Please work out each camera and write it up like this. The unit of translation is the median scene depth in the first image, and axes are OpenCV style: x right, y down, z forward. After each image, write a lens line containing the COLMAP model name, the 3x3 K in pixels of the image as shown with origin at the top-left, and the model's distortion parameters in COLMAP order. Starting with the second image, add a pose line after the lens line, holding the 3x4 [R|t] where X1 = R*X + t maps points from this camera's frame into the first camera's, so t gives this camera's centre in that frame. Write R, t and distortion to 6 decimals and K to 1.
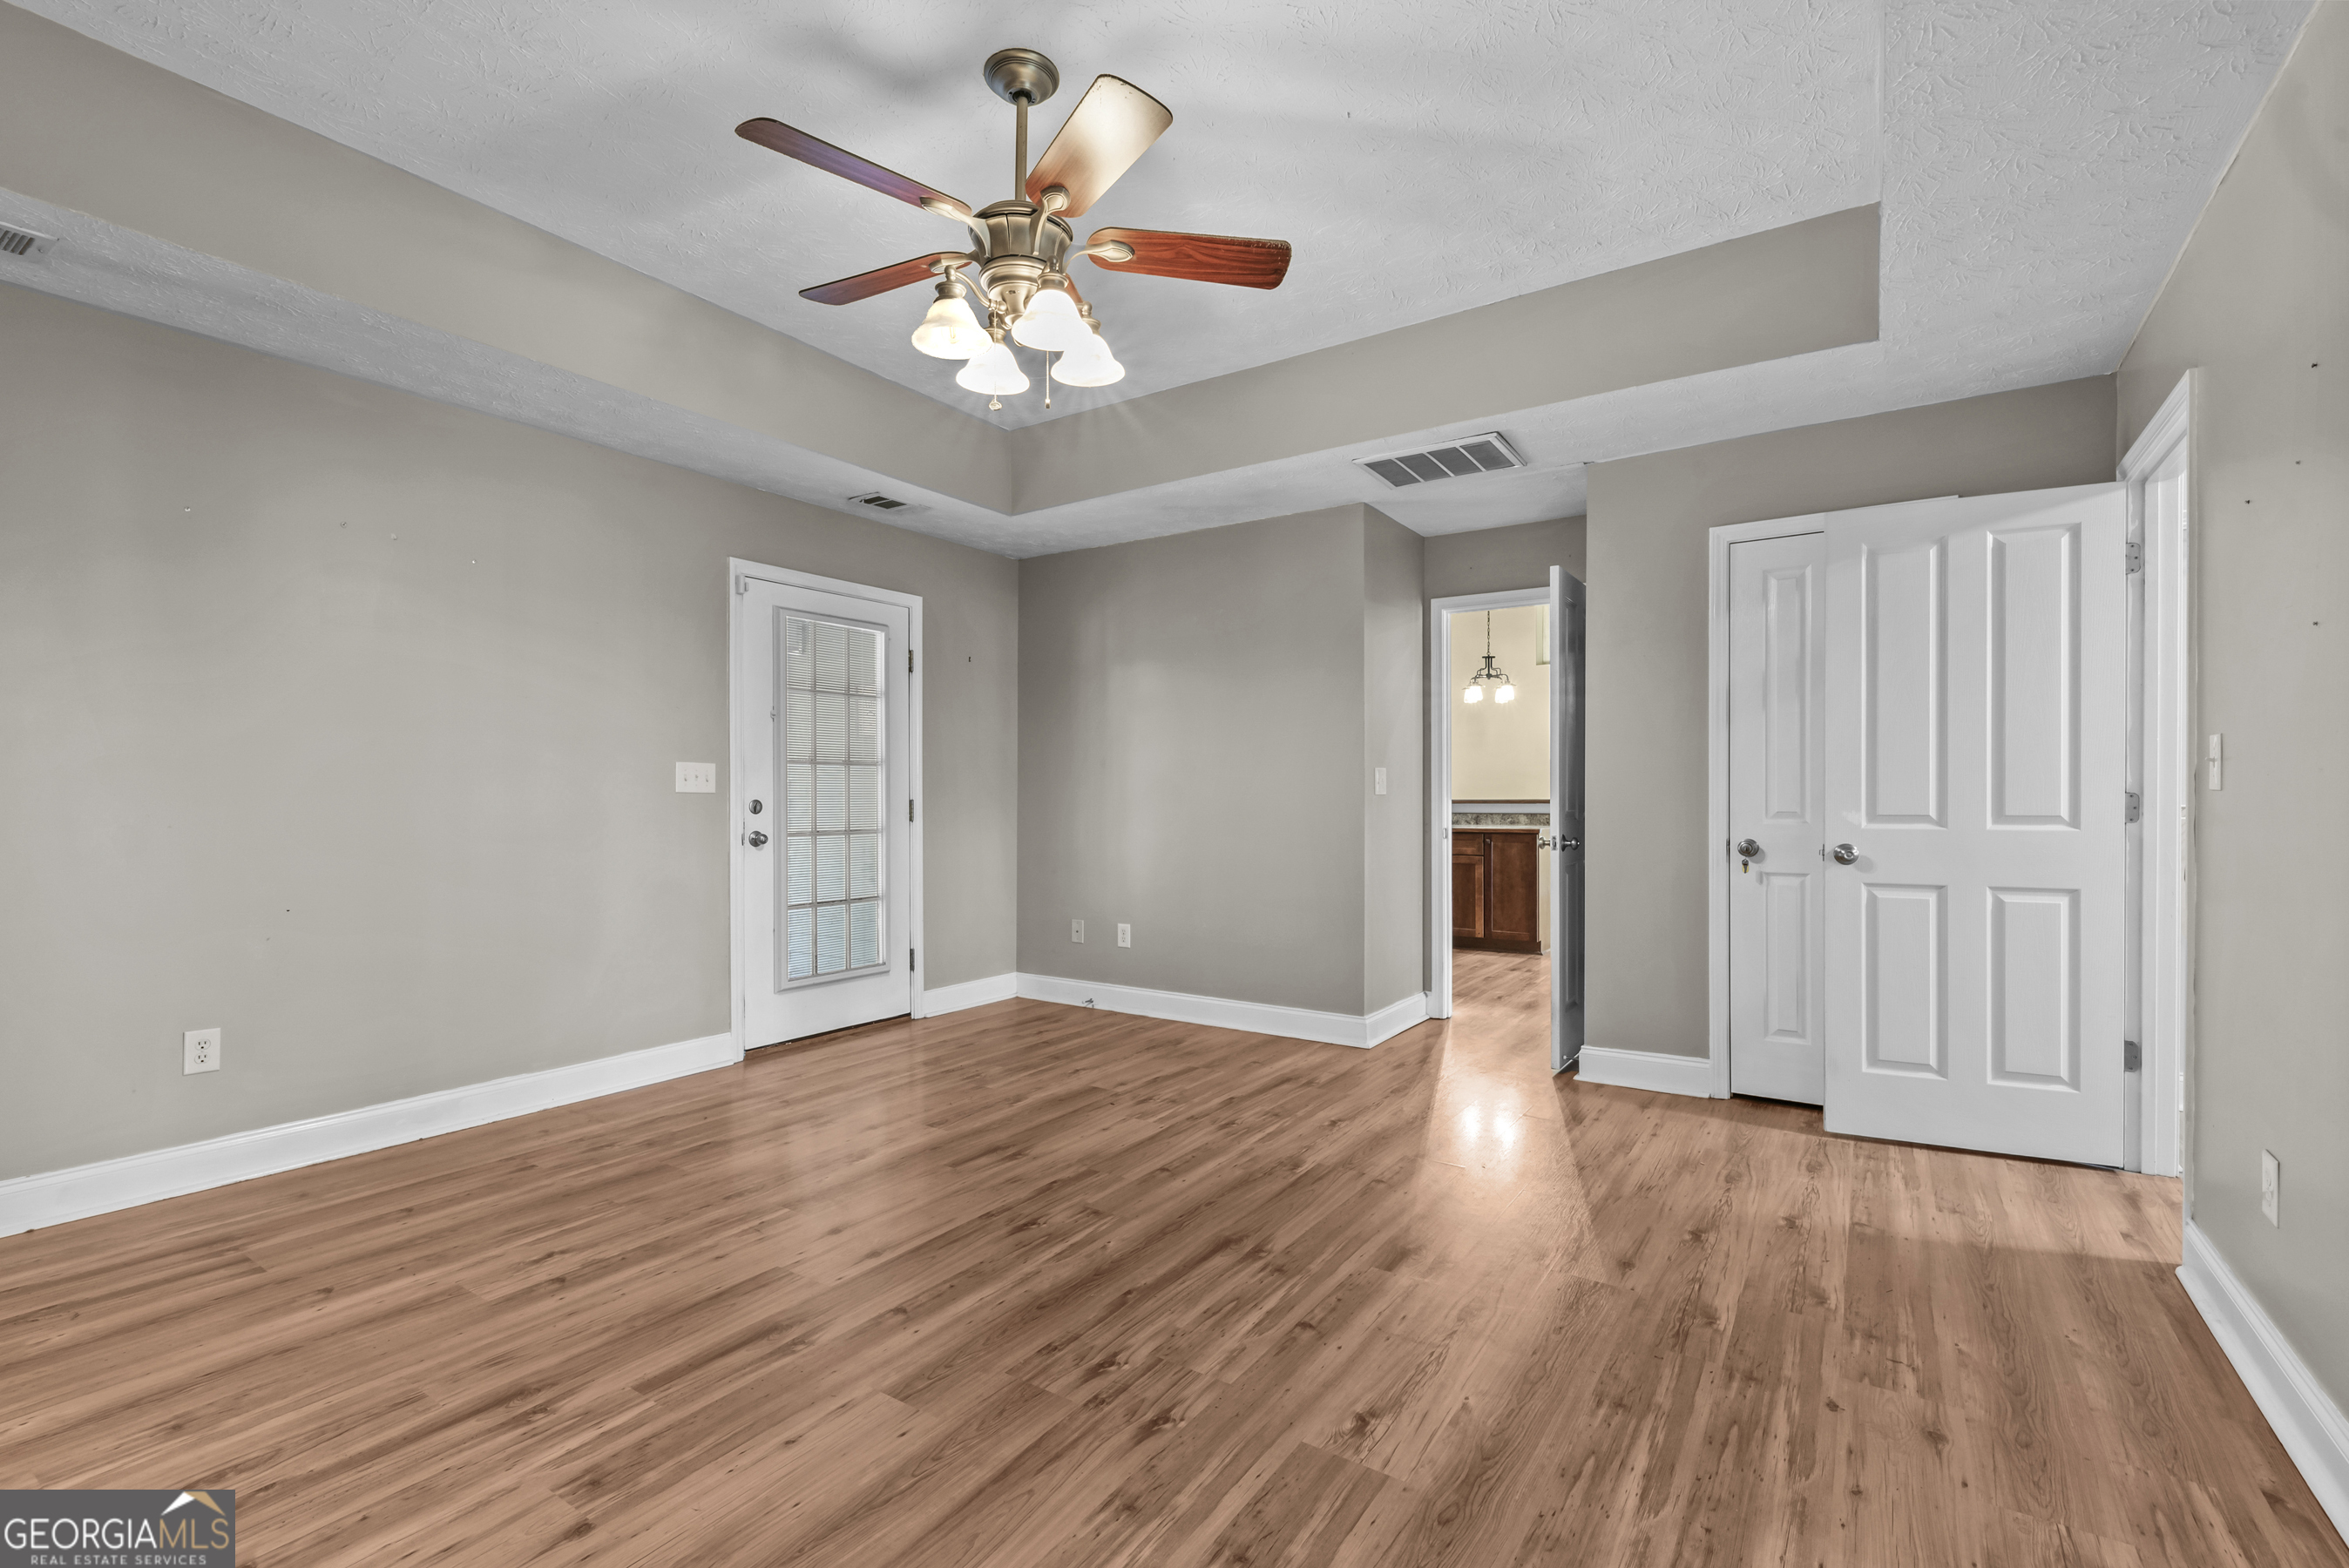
lens RADIAL K [[1052.2, 0, 1186.1], [0, 1052.2, 814.4], [0, 0, 1]] dist [0.017335, -0.005939]
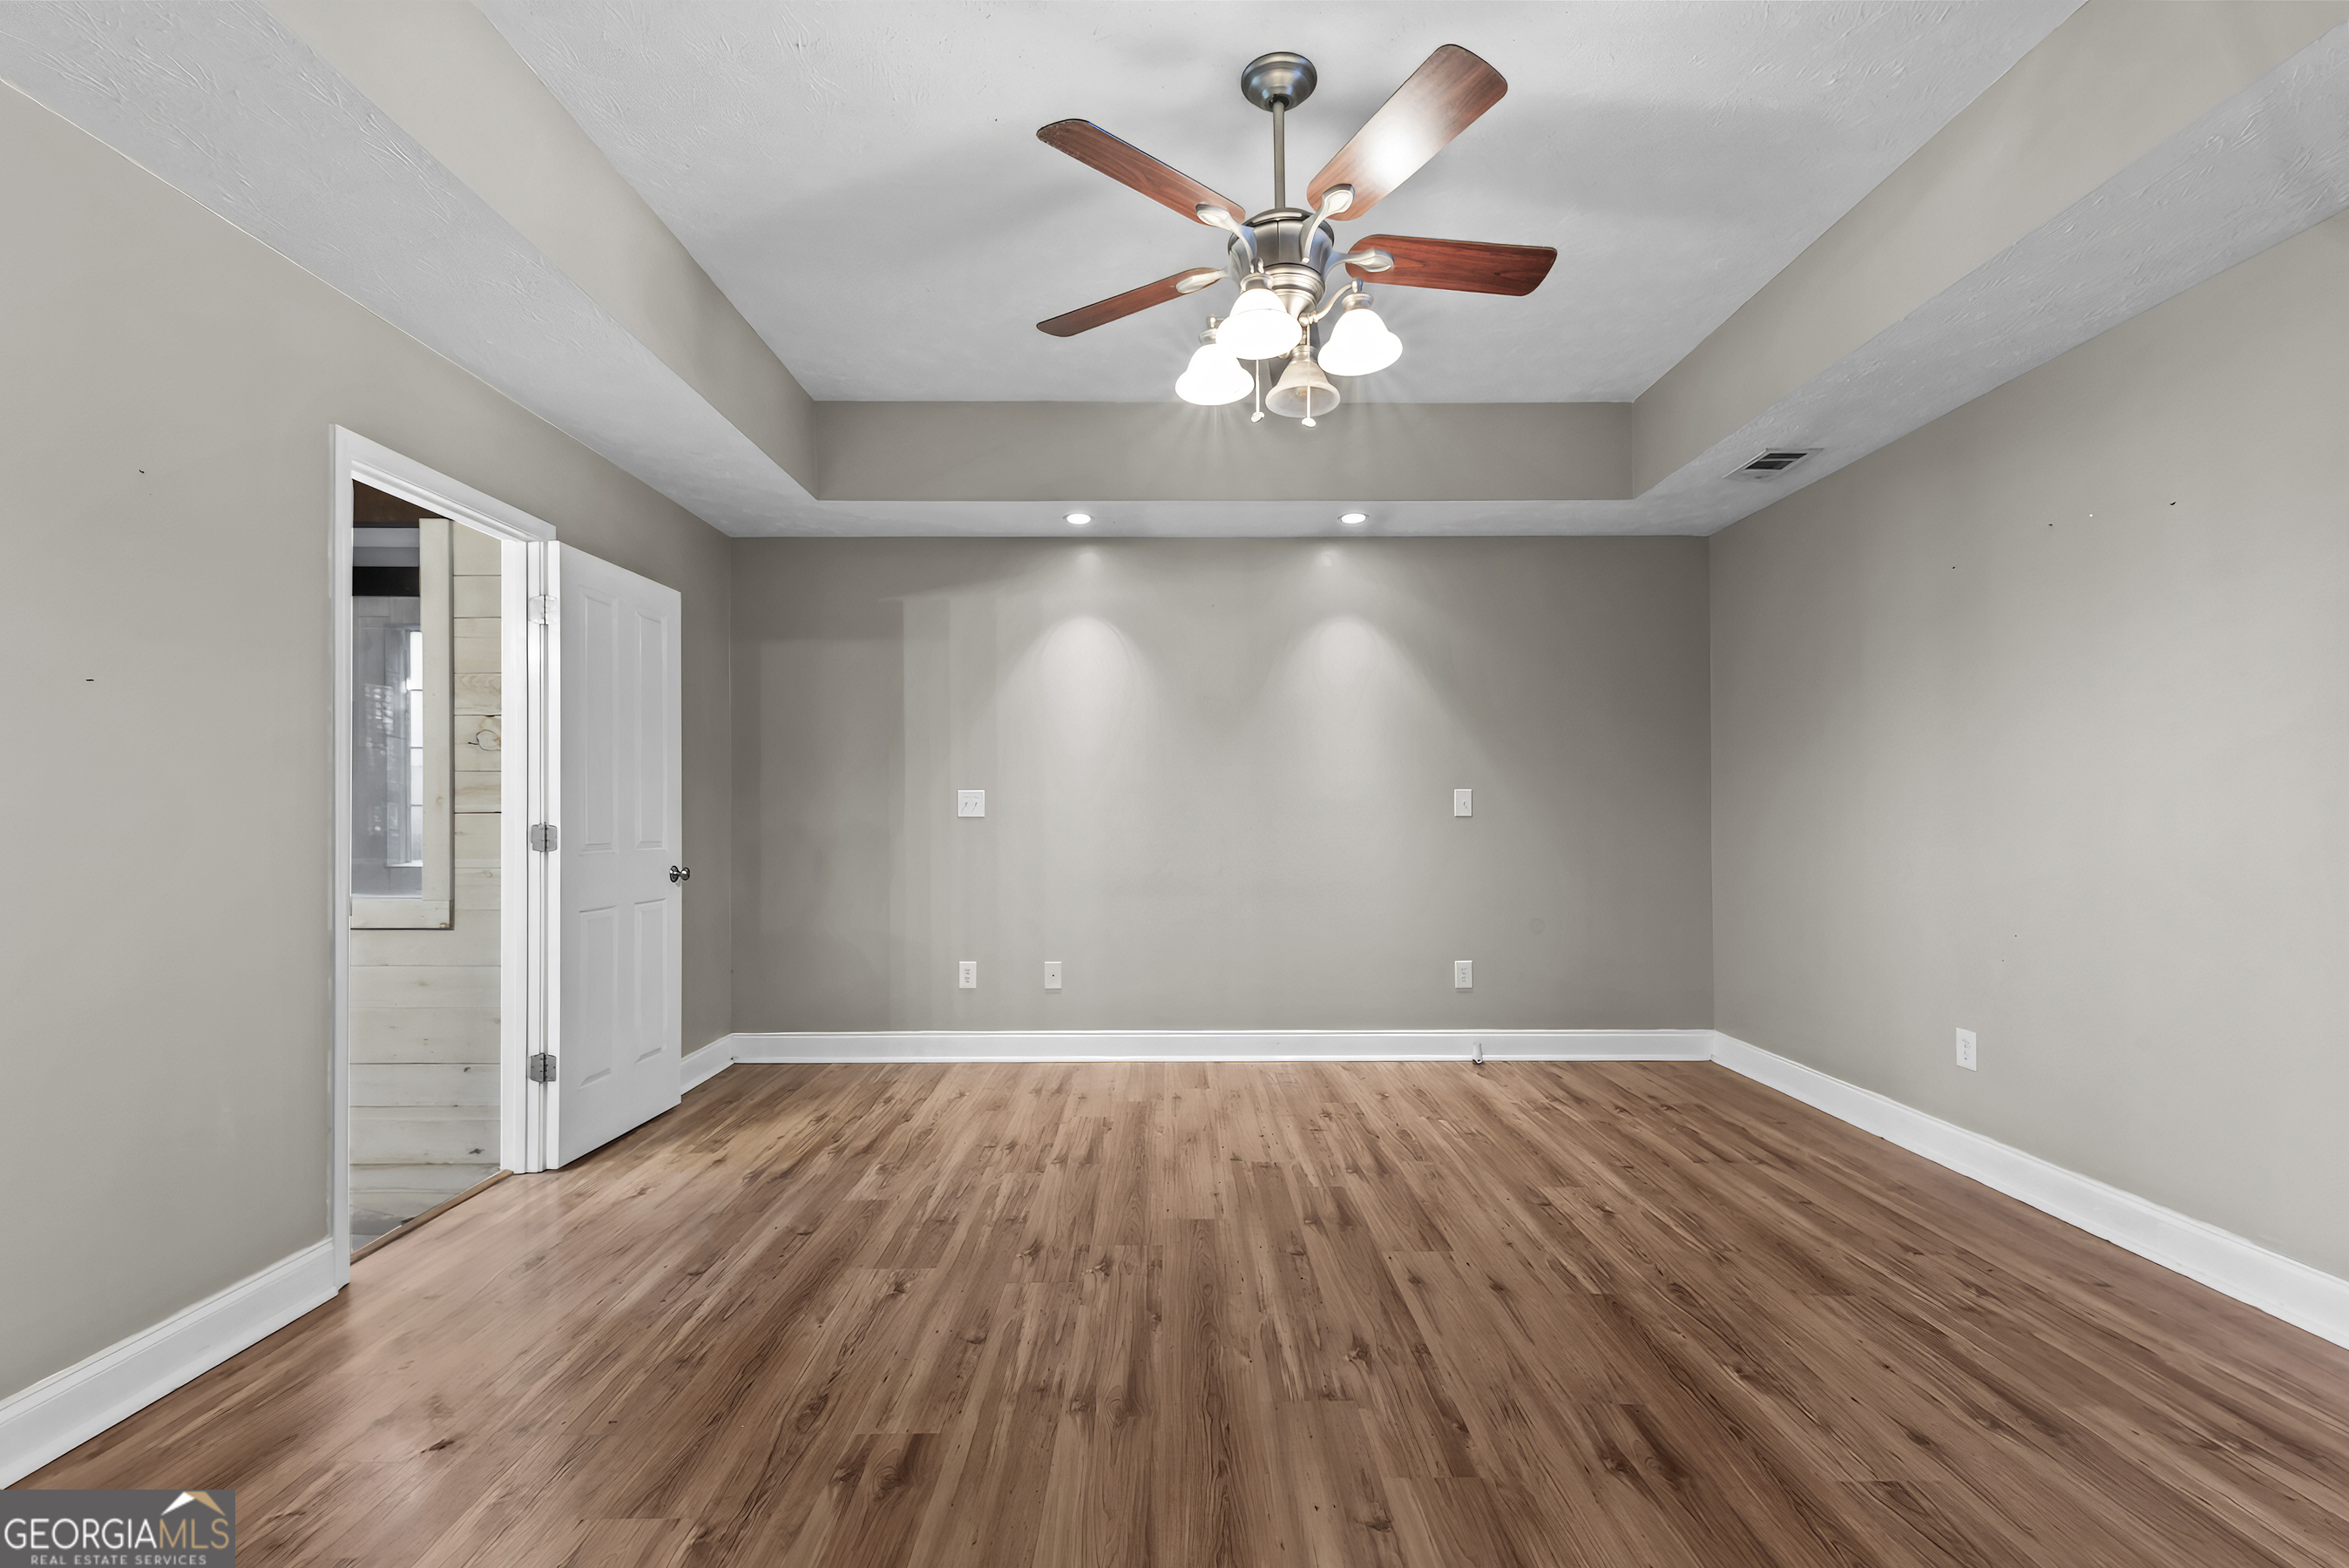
lens RADIAL K [[1052.2, 0, 1186.1], [0, 1052.2, 814.4], [0, 0, 1]] dist [0.017335, -0.005939]
pose [[-0.834815, 0.002493, -0.550525, 0.466326], [-0.006518, 0.999875, 0.014412, -0.046748], [0.550492, 0.015620, -0.834694, 1.794200]]
